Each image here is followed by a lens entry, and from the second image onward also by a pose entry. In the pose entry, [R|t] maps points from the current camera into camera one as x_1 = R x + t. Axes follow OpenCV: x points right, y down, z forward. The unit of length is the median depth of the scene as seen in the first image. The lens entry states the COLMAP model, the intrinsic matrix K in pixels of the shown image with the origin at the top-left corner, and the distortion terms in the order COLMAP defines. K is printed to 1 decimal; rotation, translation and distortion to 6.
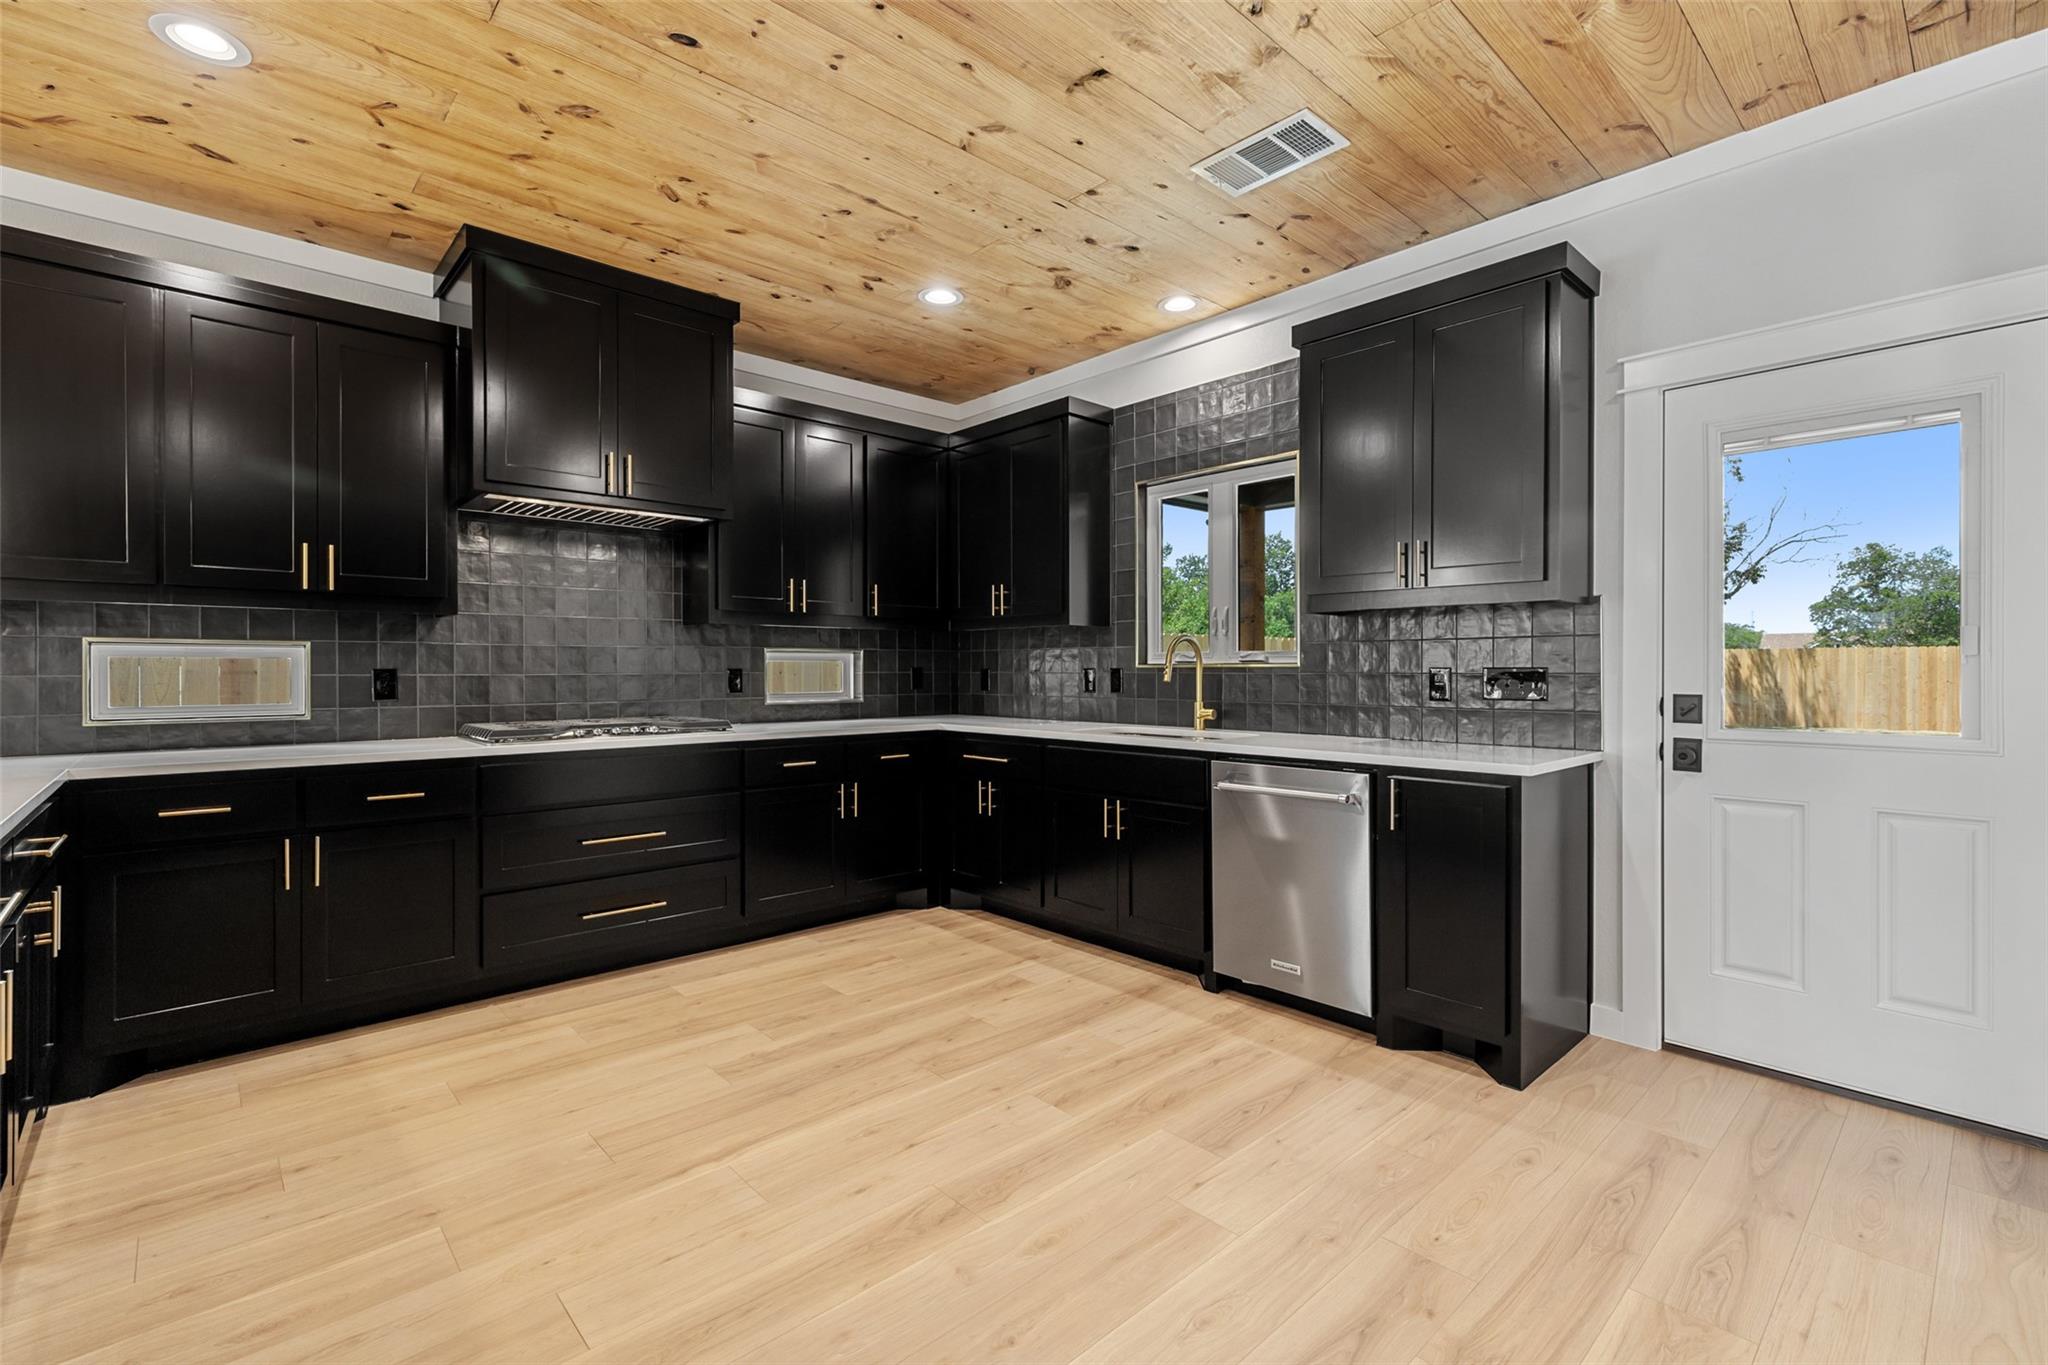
lens RADIAL K [[905.3, 0, 1022.9], [0, 905.3, 674.4], [0, 0, 1]] dist [0.004856, 0.000686]
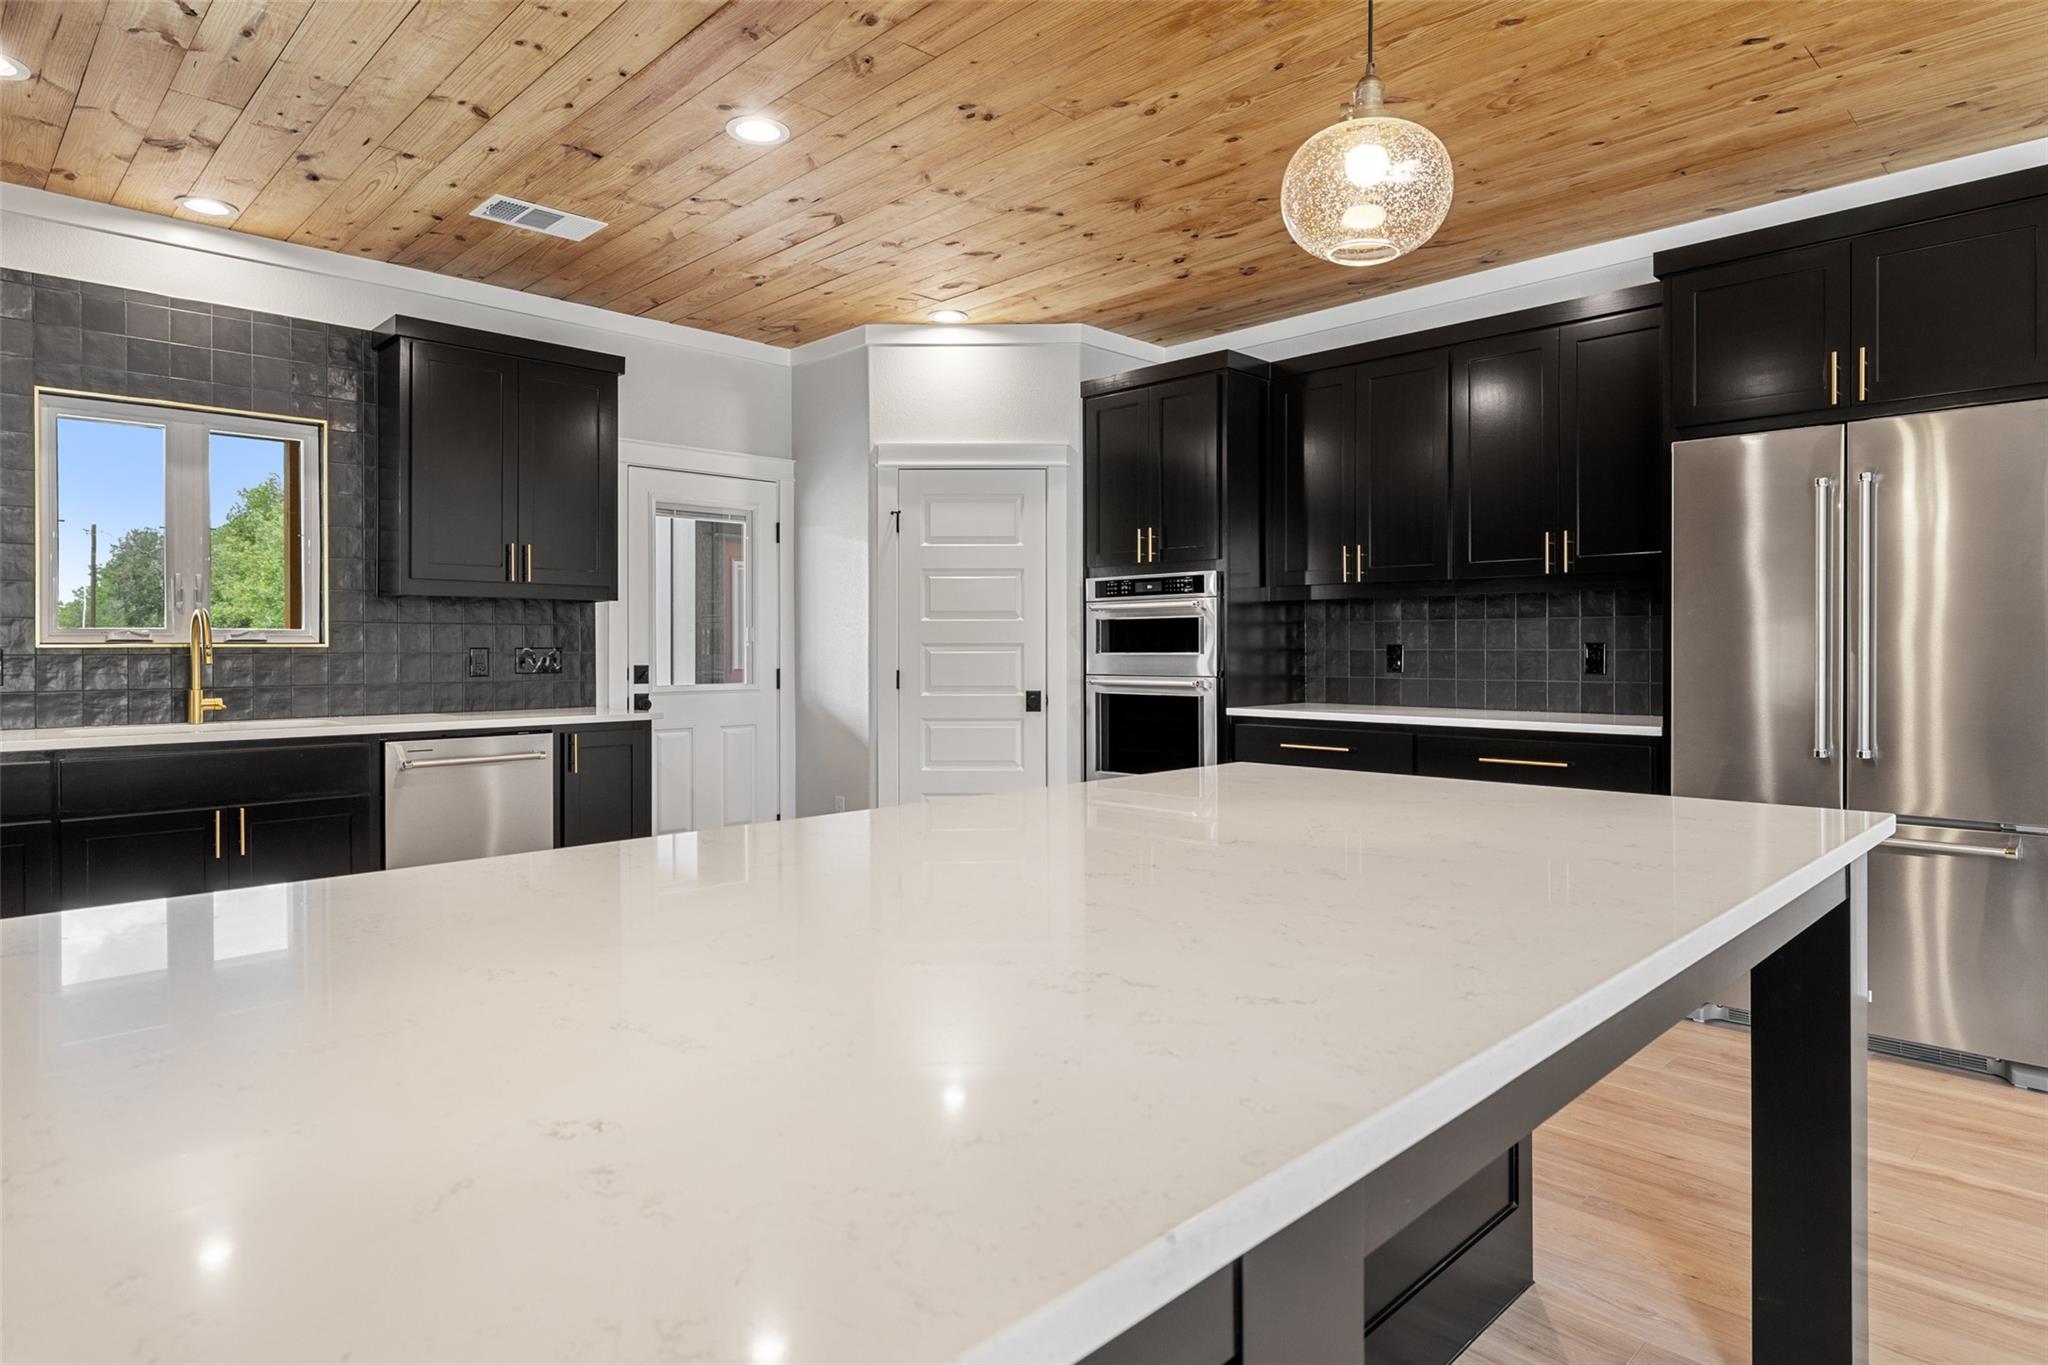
lens RADIAL K [[1139.0, 0, 1022.0], [0, 1139.0, 652.5], [0, 0, 1]] dist [-0.020188, -0.000105]
pose [[-0.039405, -0.006147, 0.999204, -1.021105], [0.007196, 0.999953, 0.006436, -0.006193], [-0.999197, 0.007444, -0.039359, 0.351489]]
